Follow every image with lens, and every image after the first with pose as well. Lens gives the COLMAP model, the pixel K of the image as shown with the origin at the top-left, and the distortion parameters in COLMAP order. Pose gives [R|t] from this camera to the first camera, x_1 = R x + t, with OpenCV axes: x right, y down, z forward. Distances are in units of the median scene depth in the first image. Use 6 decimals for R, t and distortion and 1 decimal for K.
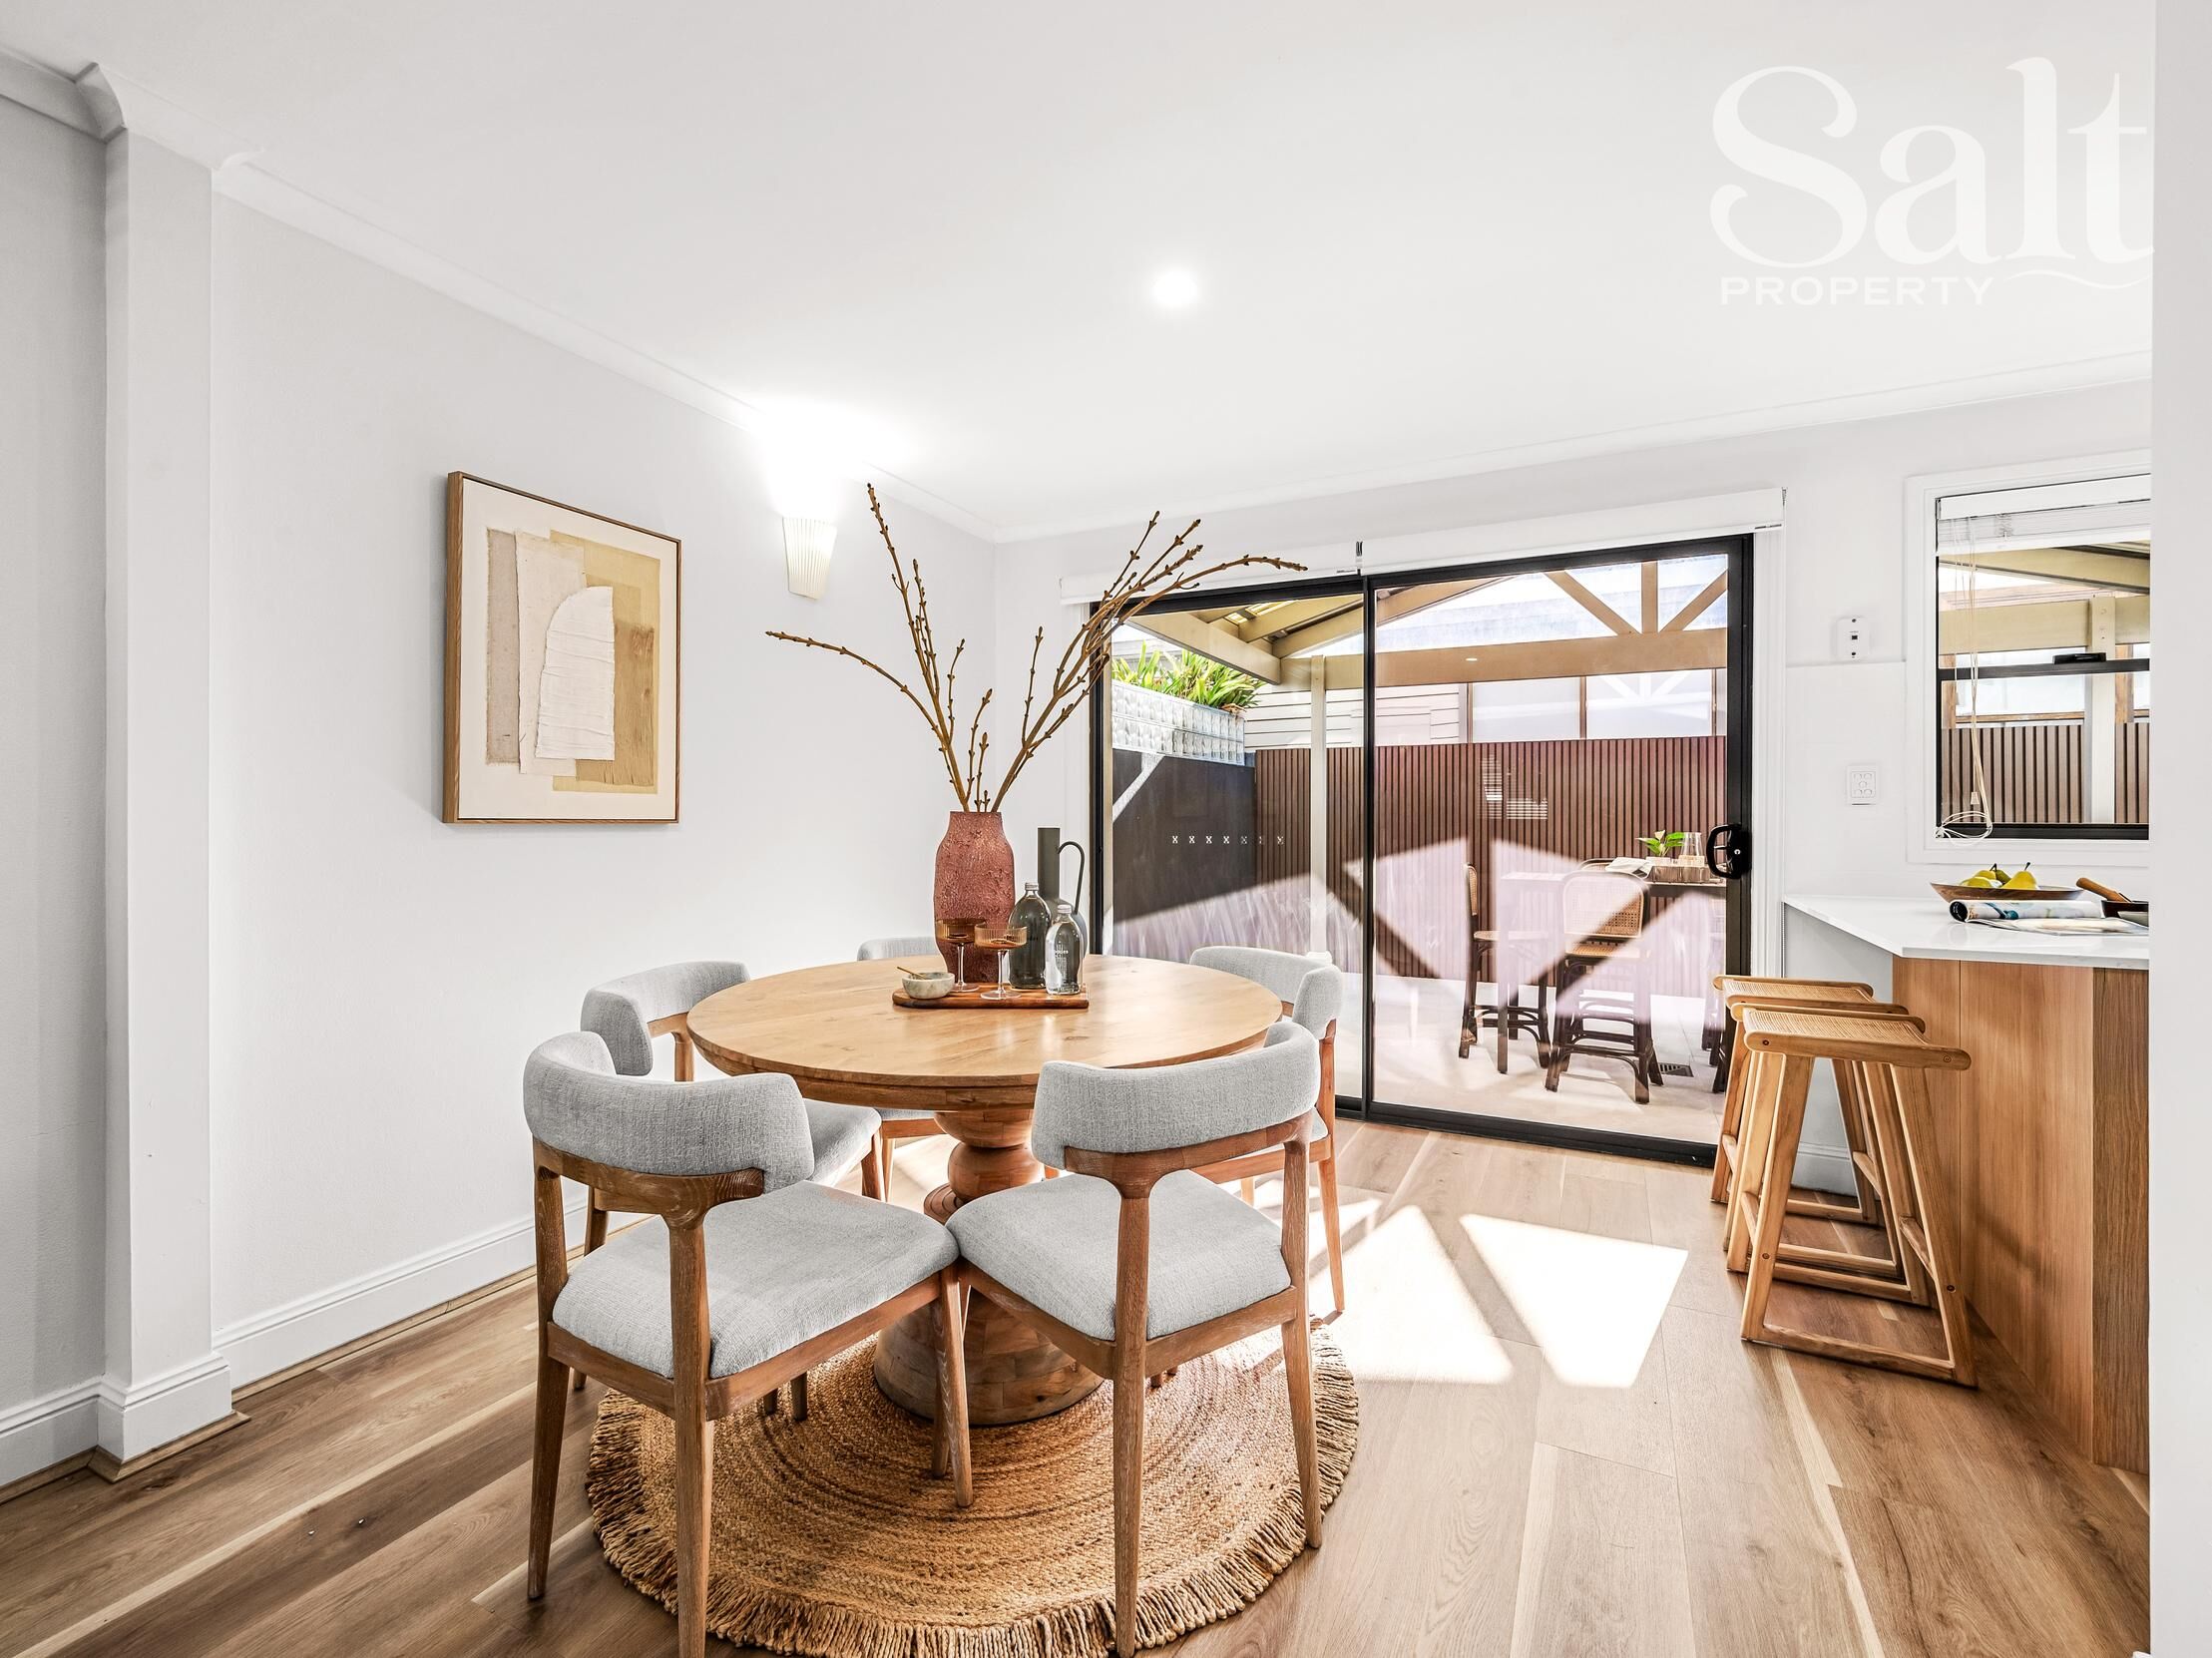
lens RADIAL K [[986.5, 0, 1106.0], [0, 986.5, 829.0], [0, 0, 1]] dist [-0.000504, 0.000740]
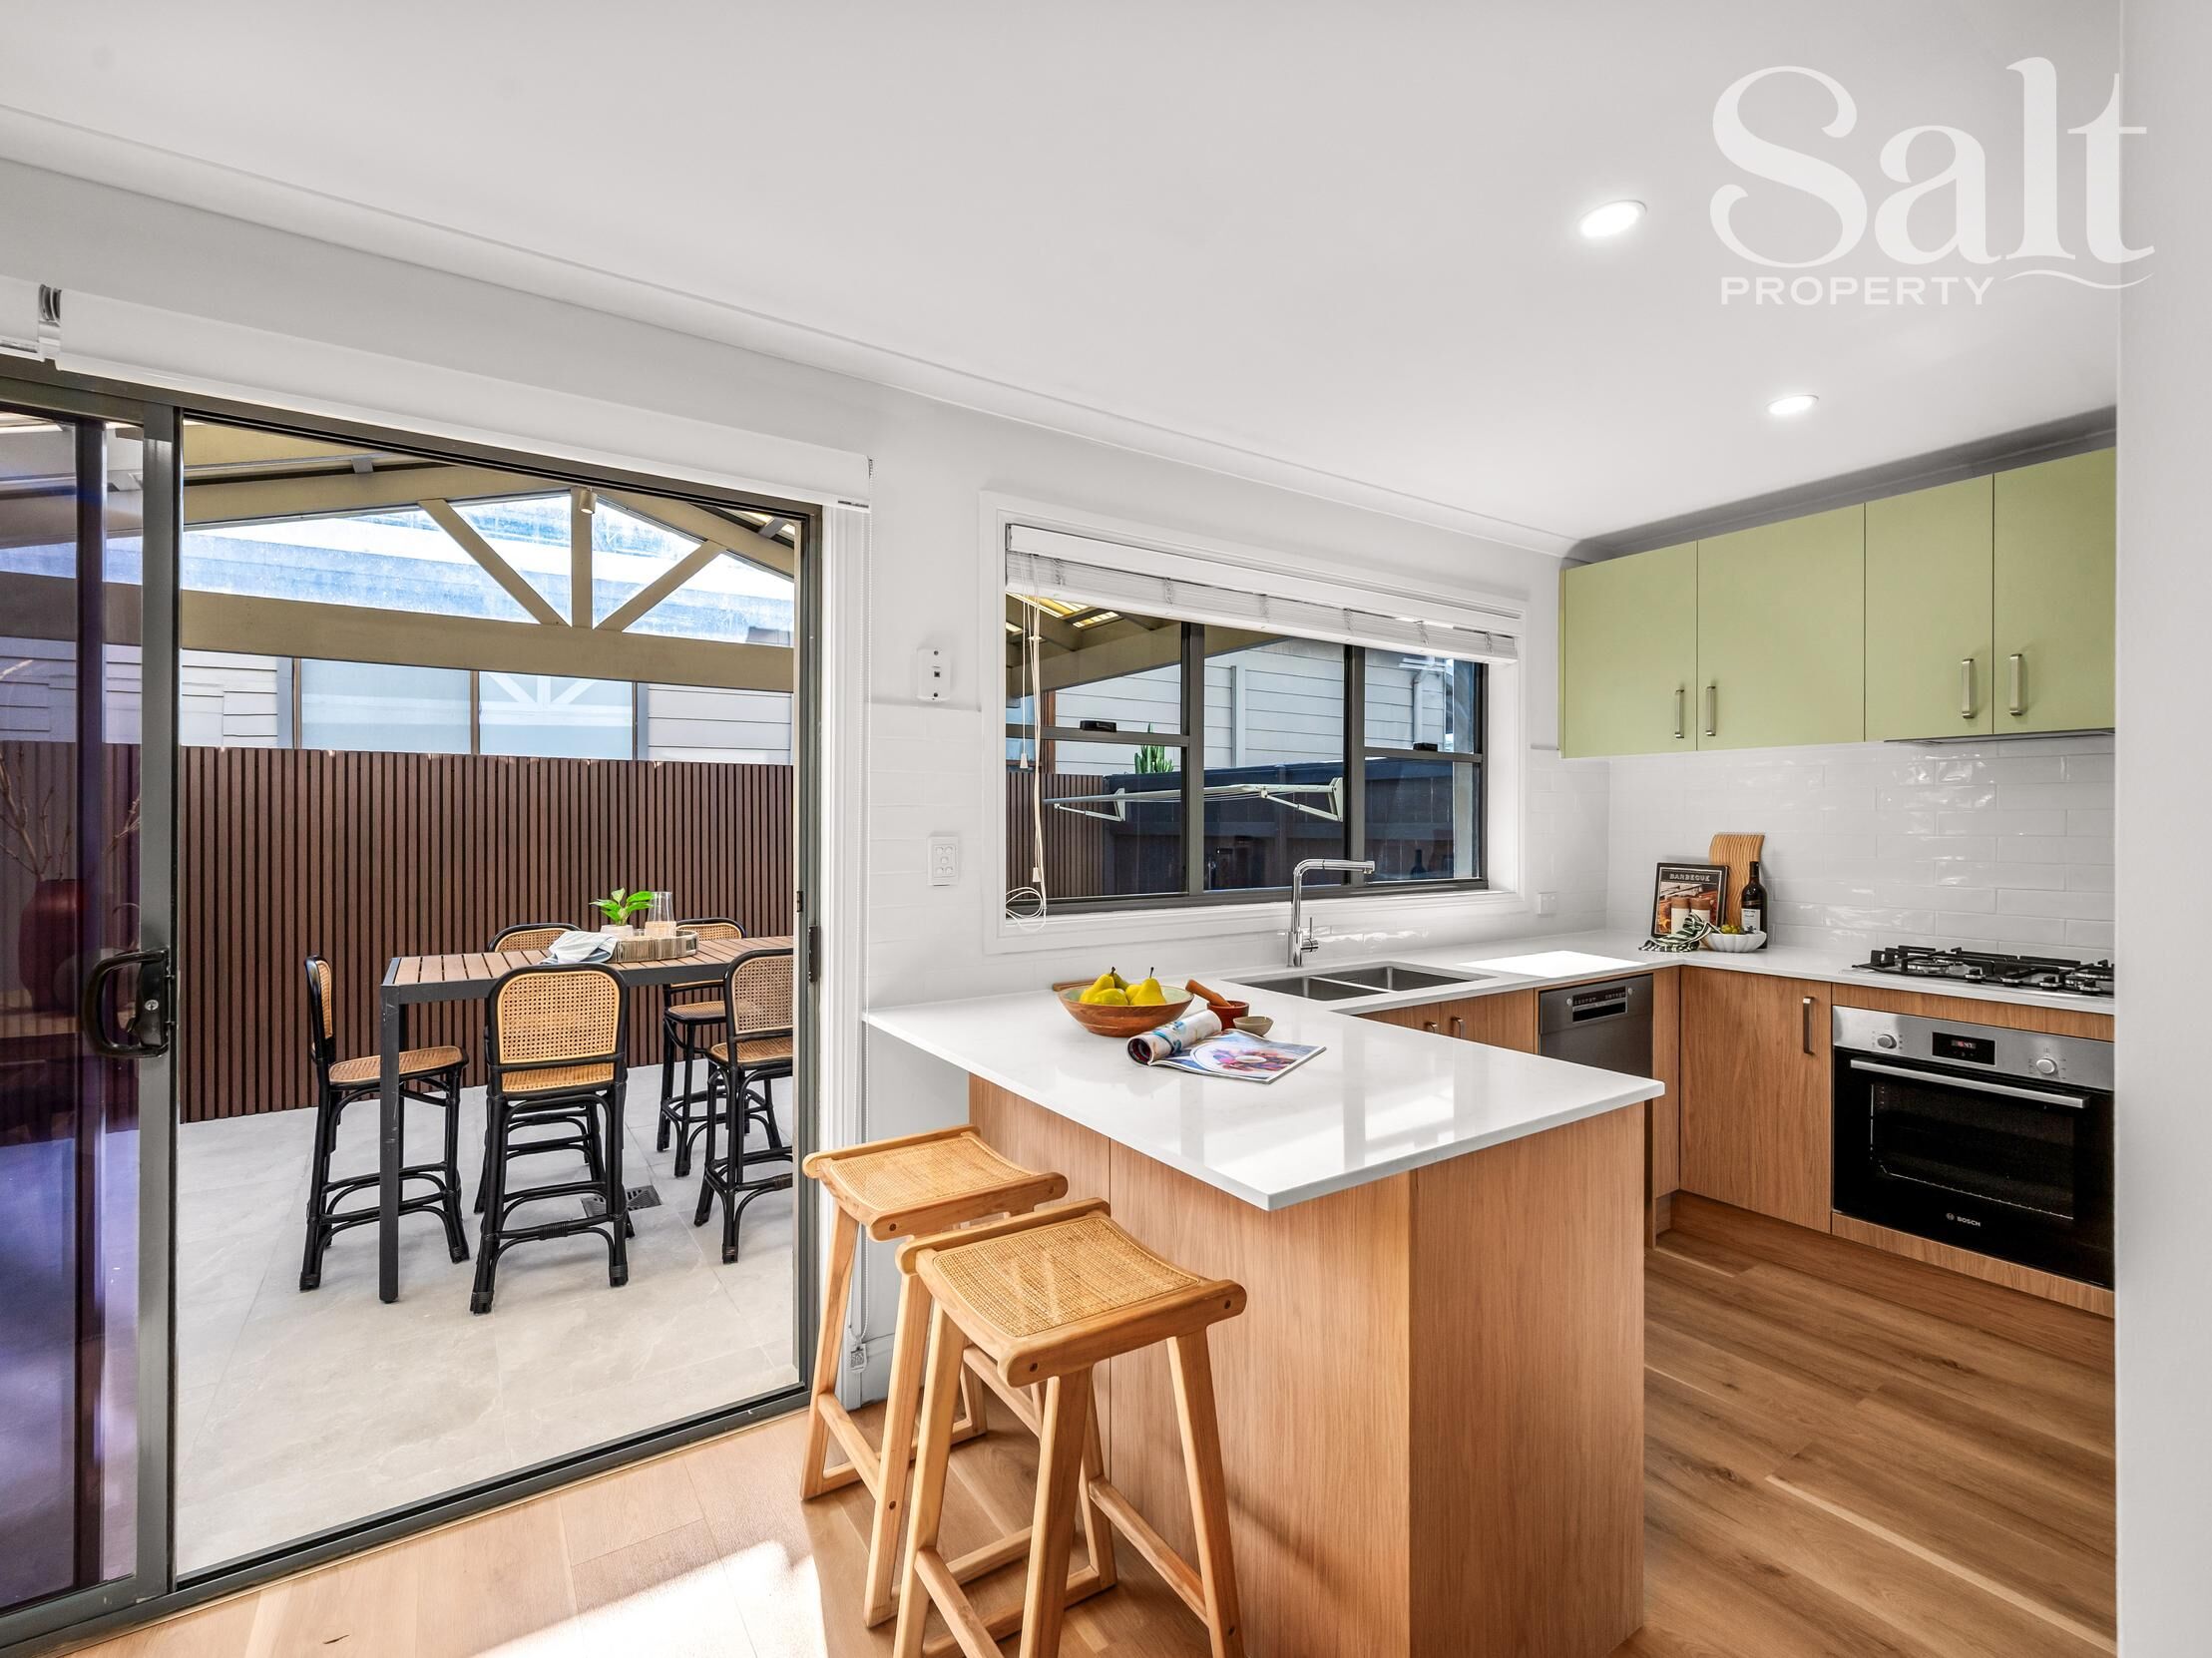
lens RADIAL K [[999.4, 0, 1108.9], [0, 999.4, 820.9], [0, 0, 1]] dist [-0.000676, 0.000154]
pose [[0.495821, 0.001423, 0.868424, 0.079647], [0.010467, 0.999916, -0.007615, -0.041150], [-0.868362, 0.012865, 0.495764, 0.287683]]
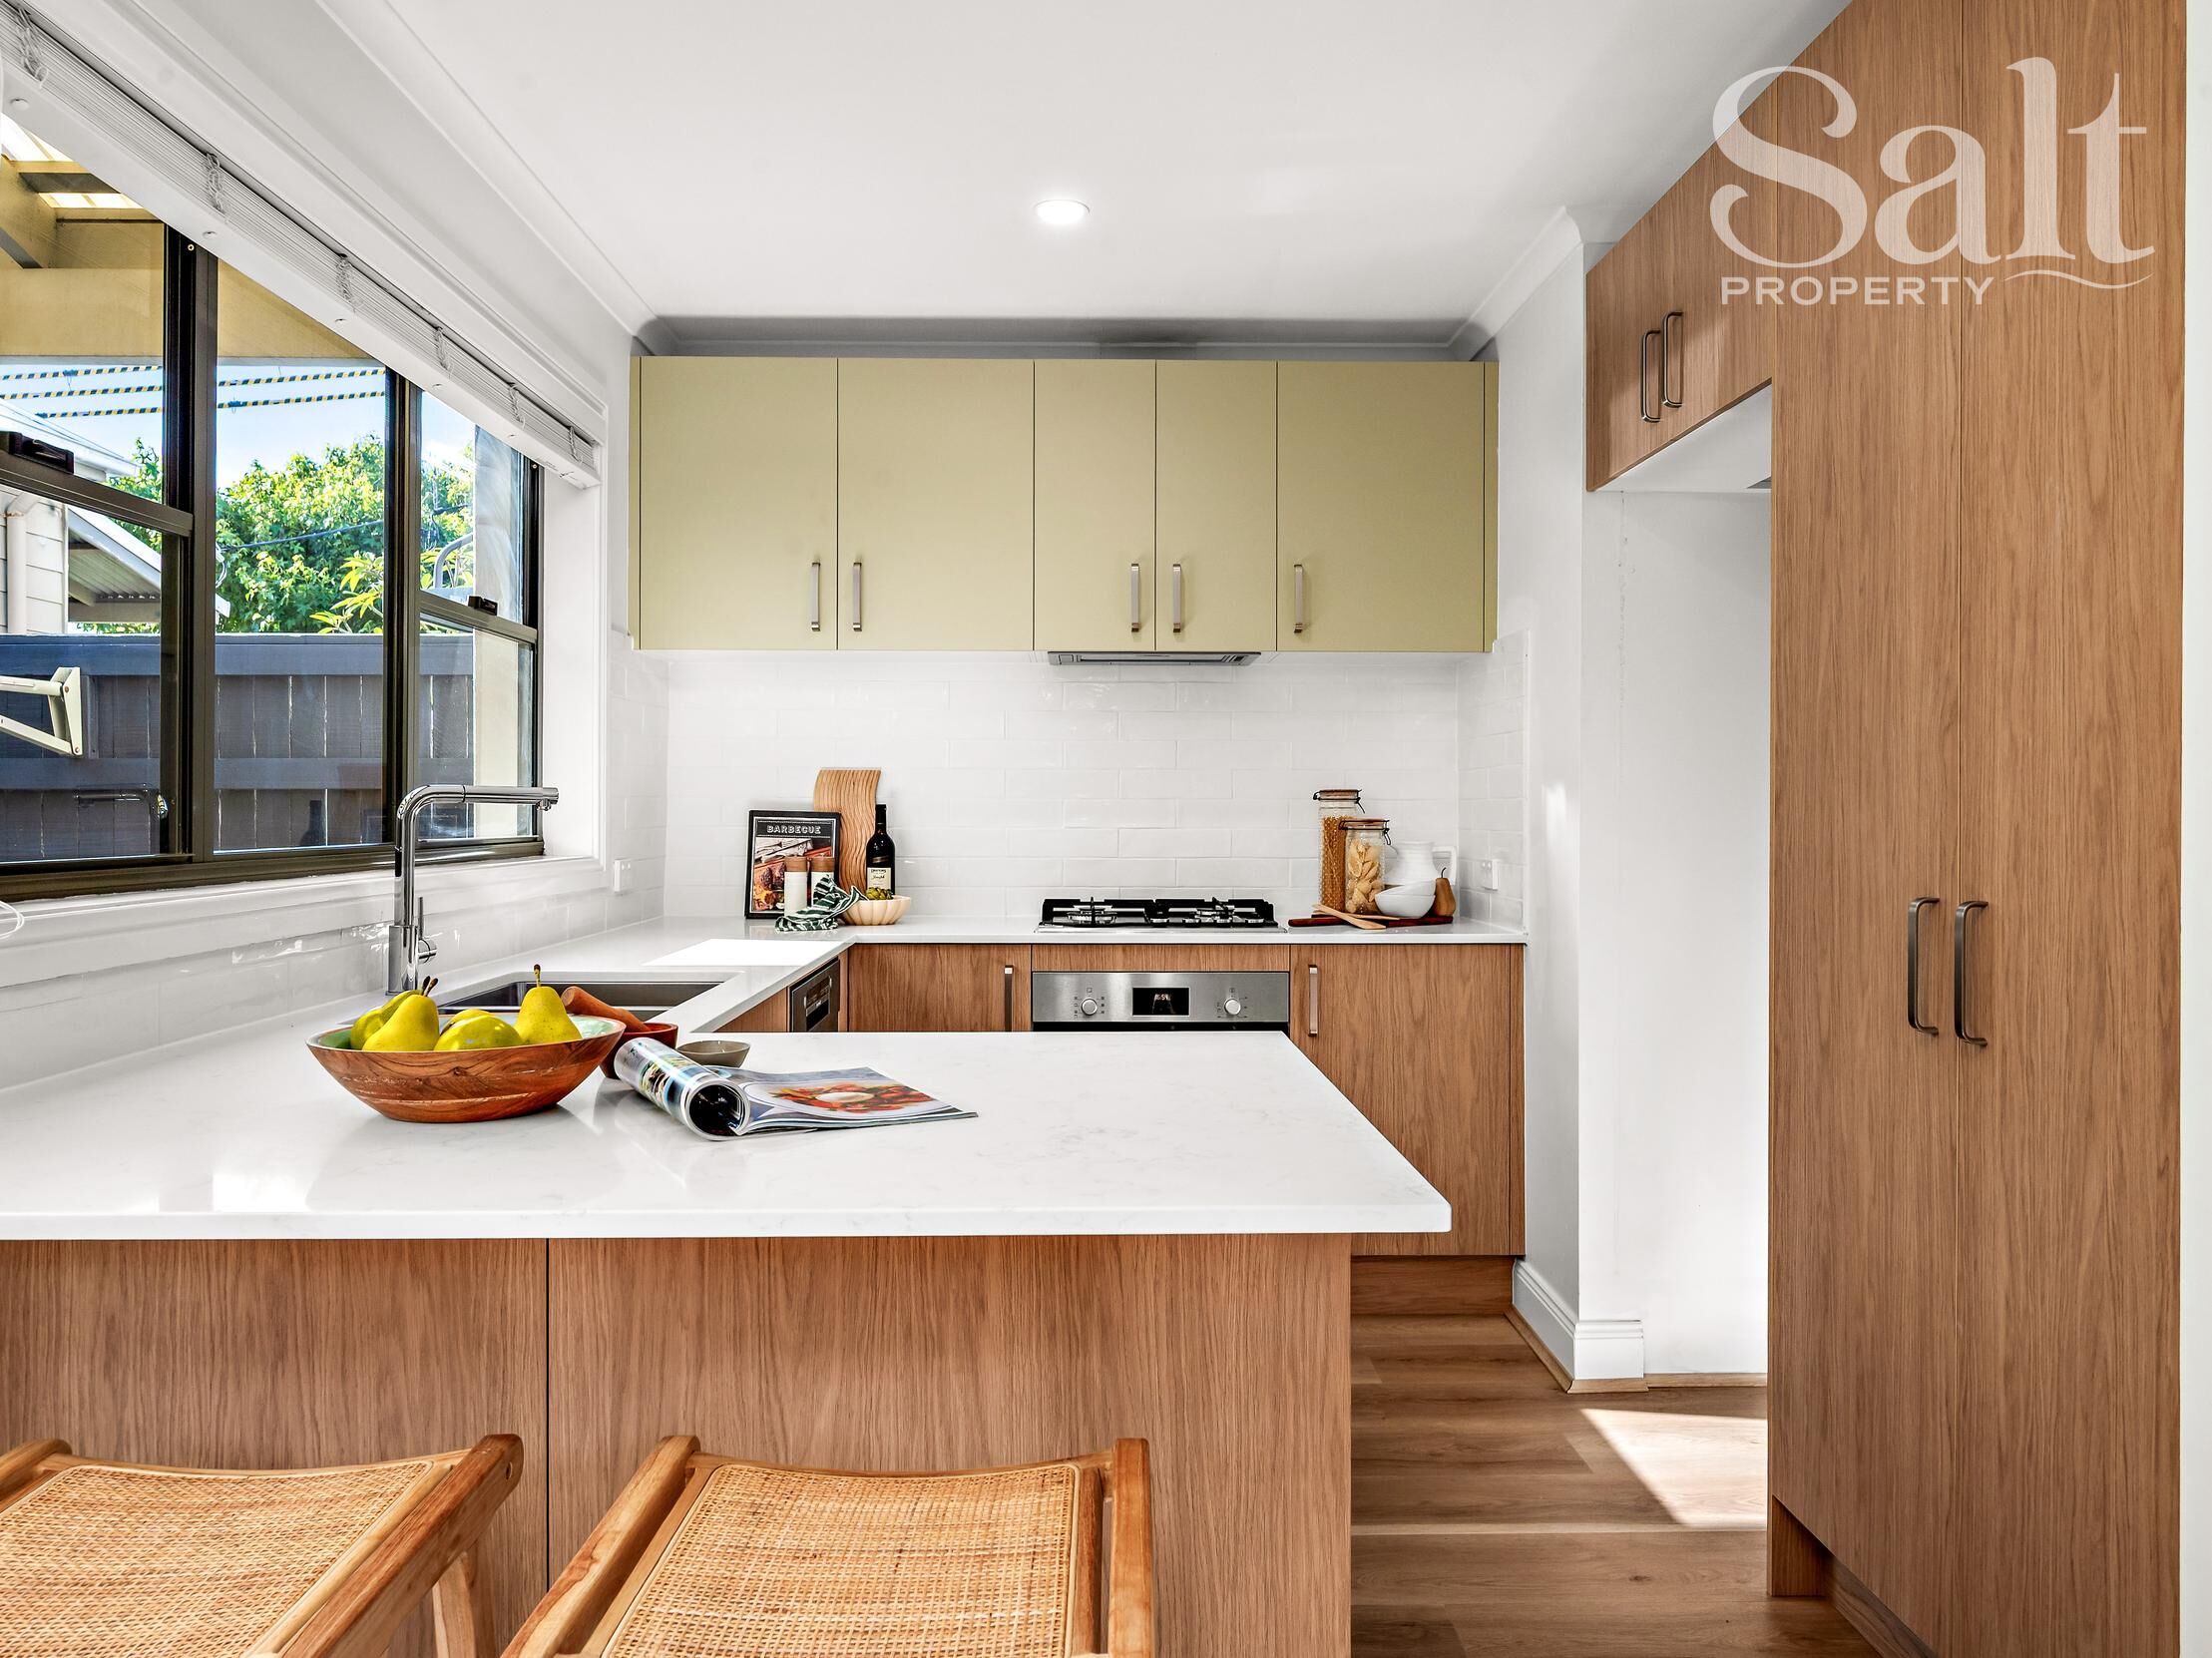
lens RADIAL K [[1592.1, 0, 1100.7], [0, 1592.1, 808.4], [0, 0, 1]] dist [-0.001323, -0.001682]
pose [[-0.464766, -0.001465, 0.885432, 0.116564], [0.010291, 0.999922, 0.007057, -0.016661], [-0.885374, 0.012392, -0.464715, 0.521750]]
